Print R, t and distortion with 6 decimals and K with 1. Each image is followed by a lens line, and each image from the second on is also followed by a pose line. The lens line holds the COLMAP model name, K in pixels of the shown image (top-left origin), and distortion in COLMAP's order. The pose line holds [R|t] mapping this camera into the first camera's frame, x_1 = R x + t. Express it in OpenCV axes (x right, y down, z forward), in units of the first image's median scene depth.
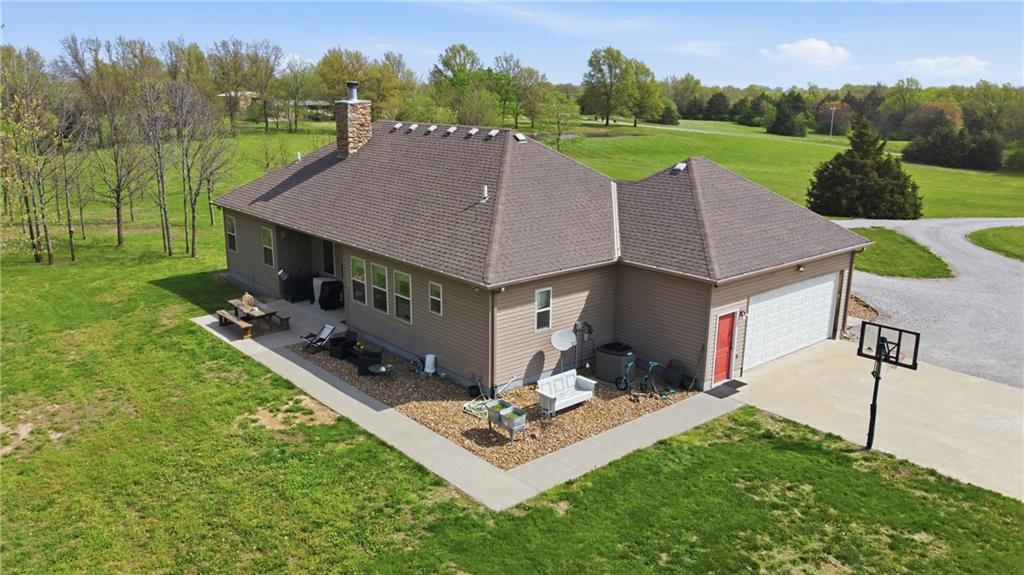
lens RADIAL K [[776.9, 0, 512.0], [0, 776.9, 287.5], [0, 0, 1]] dist [-0.003347, -0.002876]
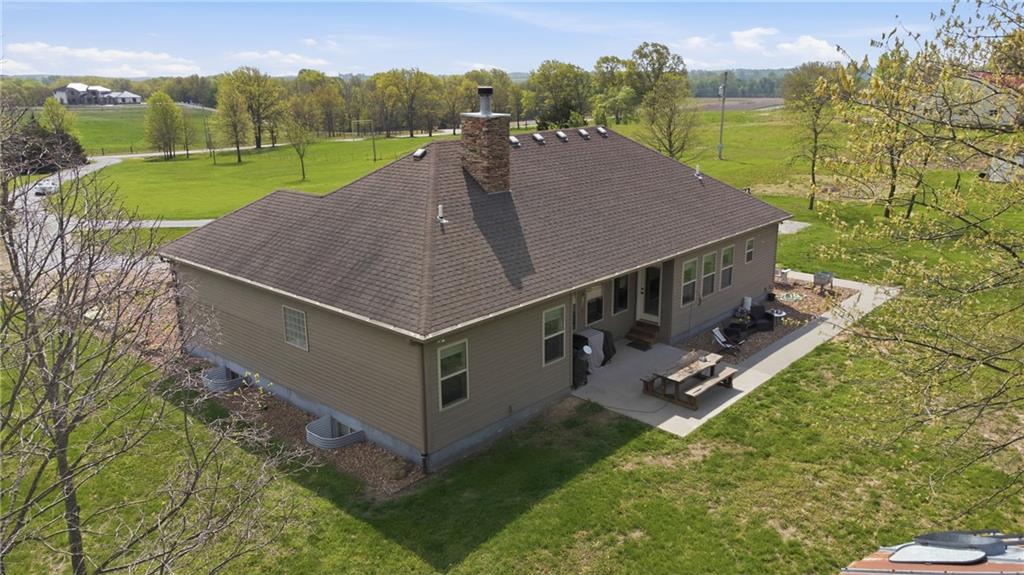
lens RADIAL K [[776.9, 0, 512.0], [0, 776.9, 287.5], [0, 0, 1]] dist [-0.003347, -0.002876]
pose [[-0.102734, -0.268815, 0.957697, -1.045004], [0.280113, 0.916010, 0.287162, -0.321012], [-0.954454, 0.297765, -0.018807, 1.161940]]
